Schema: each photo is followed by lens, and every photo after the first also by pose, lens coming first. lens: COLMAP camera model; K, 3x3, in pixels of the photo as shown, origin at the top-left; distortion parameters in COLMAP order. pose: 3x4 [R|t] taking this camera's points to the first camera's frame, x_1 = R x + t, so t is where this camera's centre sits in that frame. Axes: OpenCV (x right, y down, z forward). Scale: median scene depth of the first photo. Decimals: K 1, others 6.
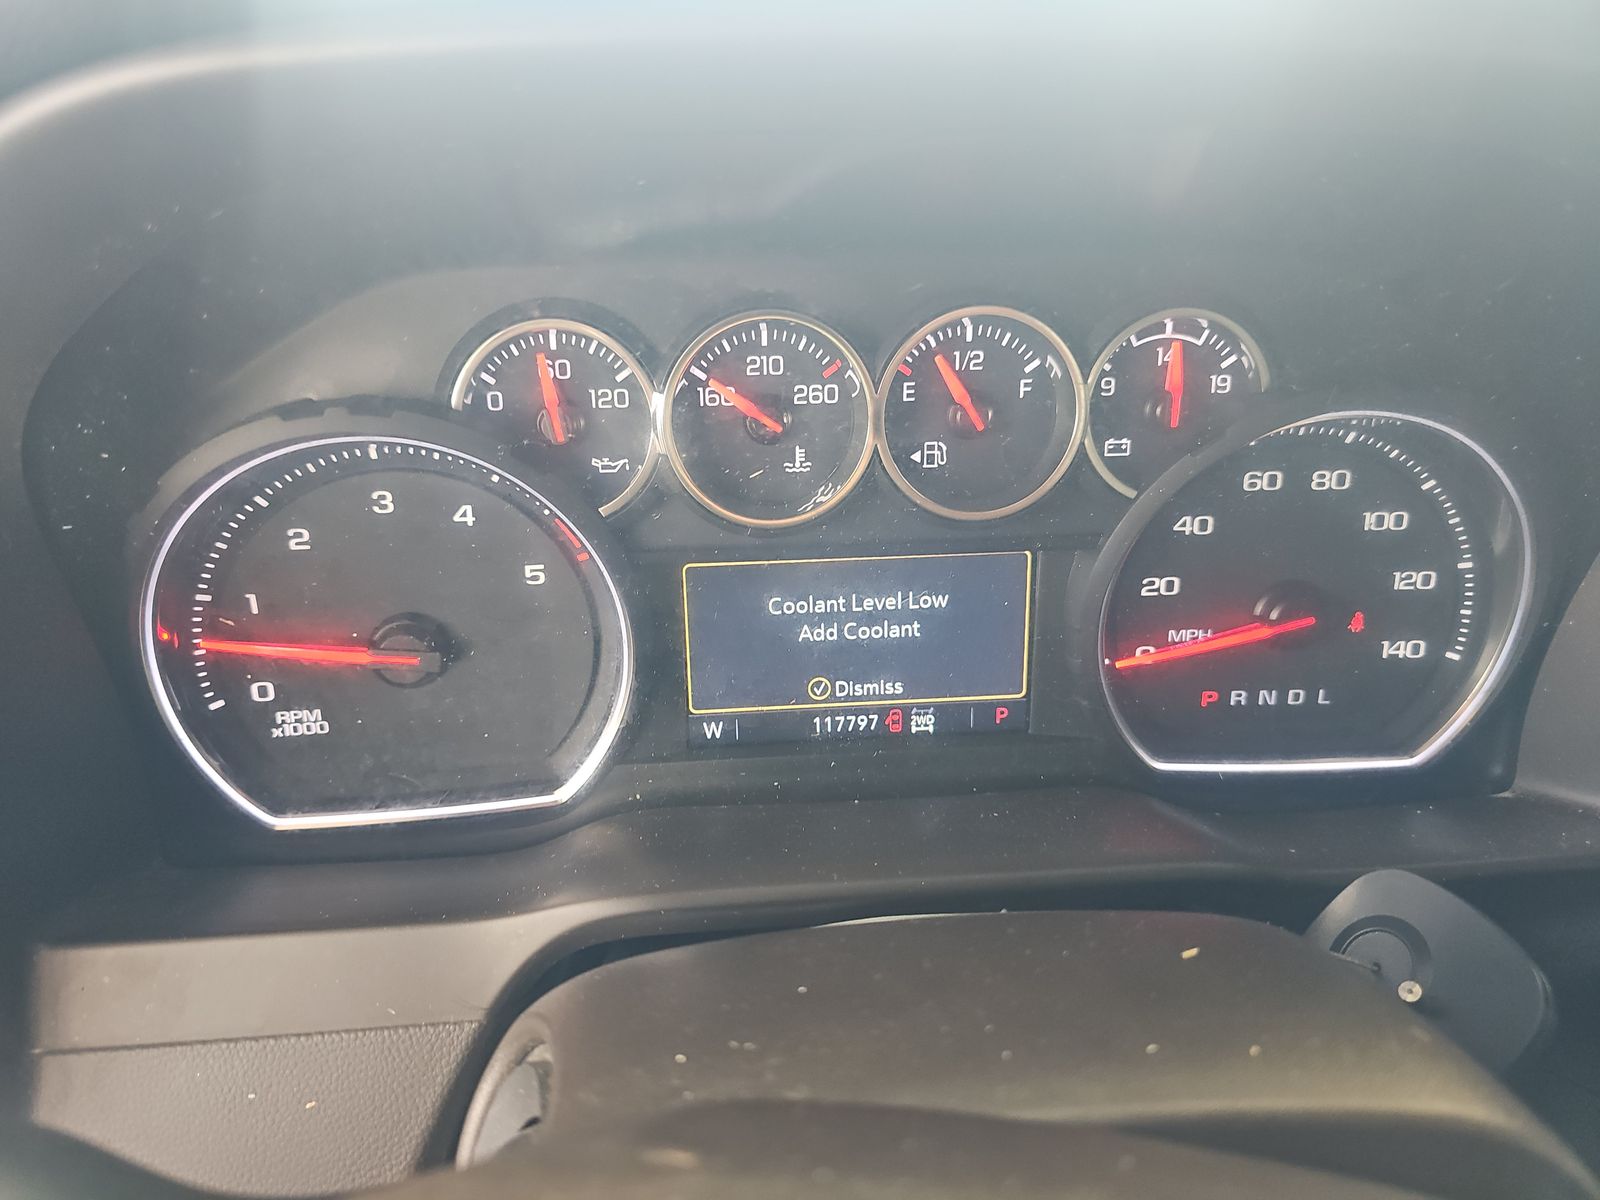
lens RADIAL K [[1080.6, 0, 793.6], [0, 1080.6, 613.0], [0, 0, 1]] dist [0.030878, -0.035336]
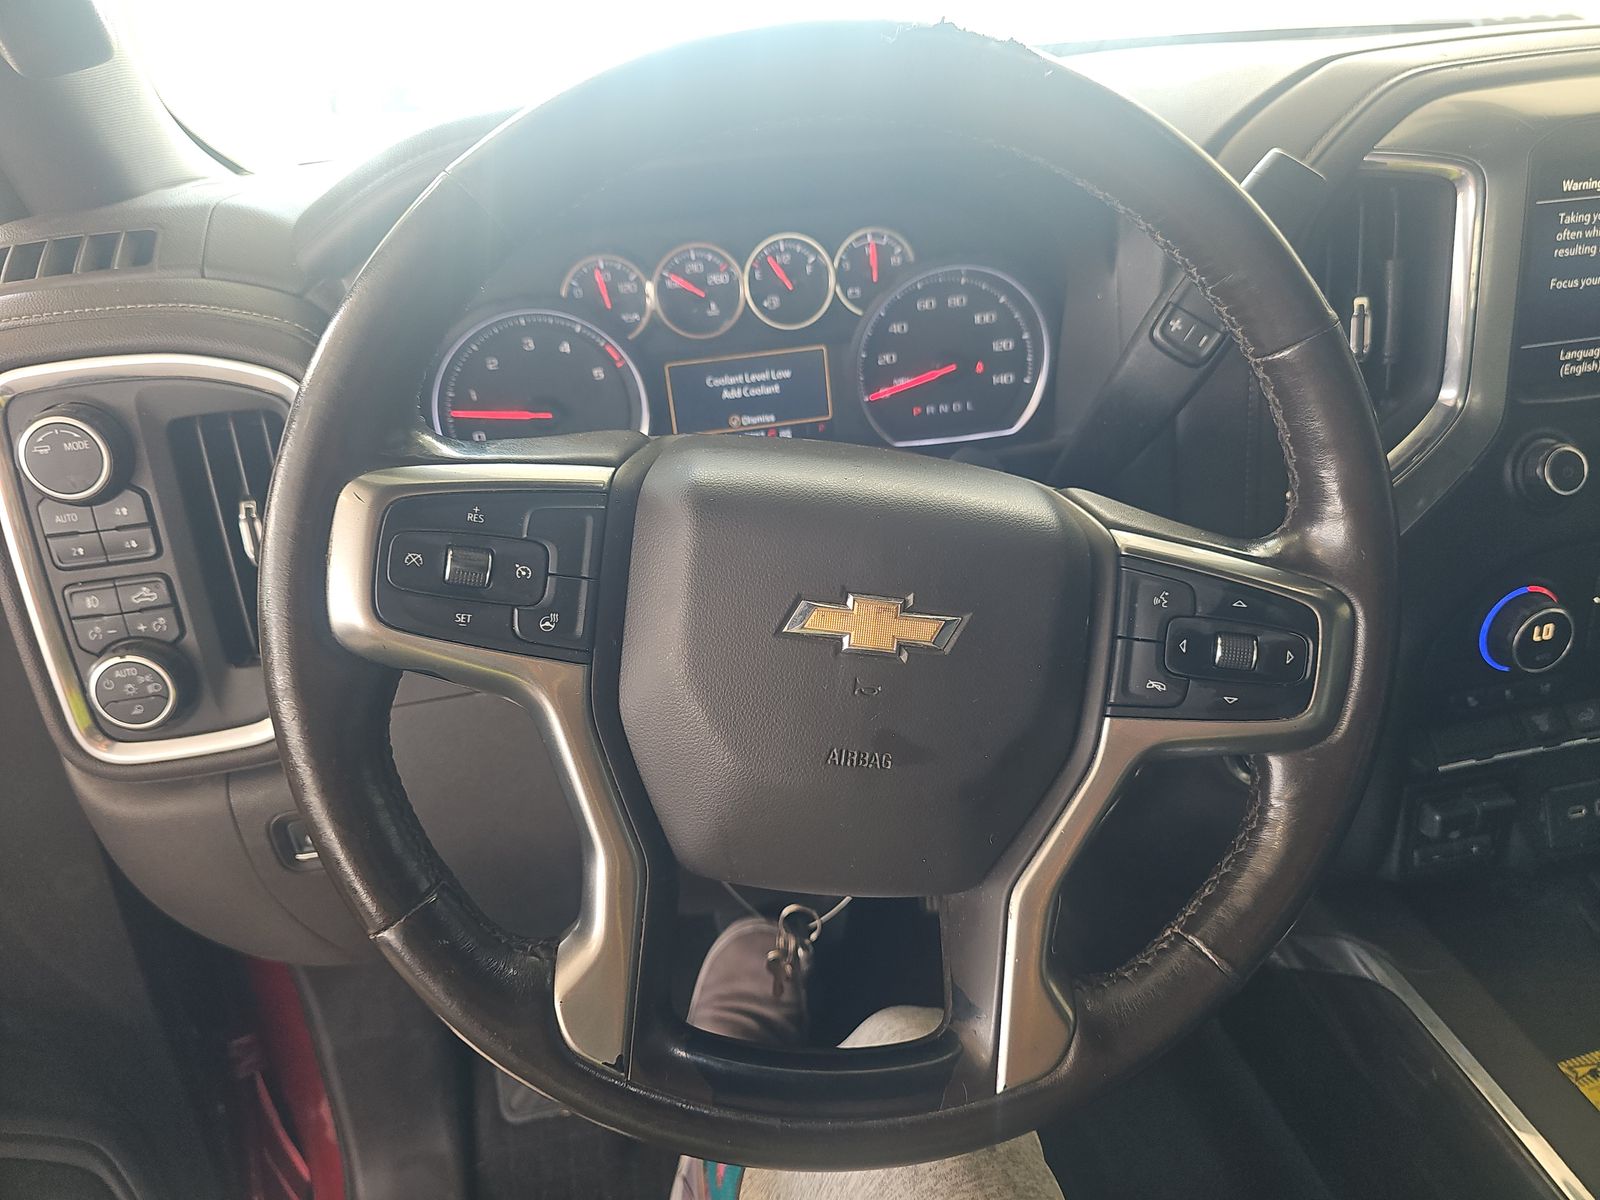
lens RADIAL K [[1080.6, 0, 813.1], [0, 1080.6, 585.9], [0, 0, 1]] dist [0.030878, -0.035336]
pose [[0.992700, -0.101020, 0.065894, 0.003922], [0.098755, 0.994432, 0.036783, 0.366447], [-0.069243, -0.030007, 0.997148, -1.272126]]
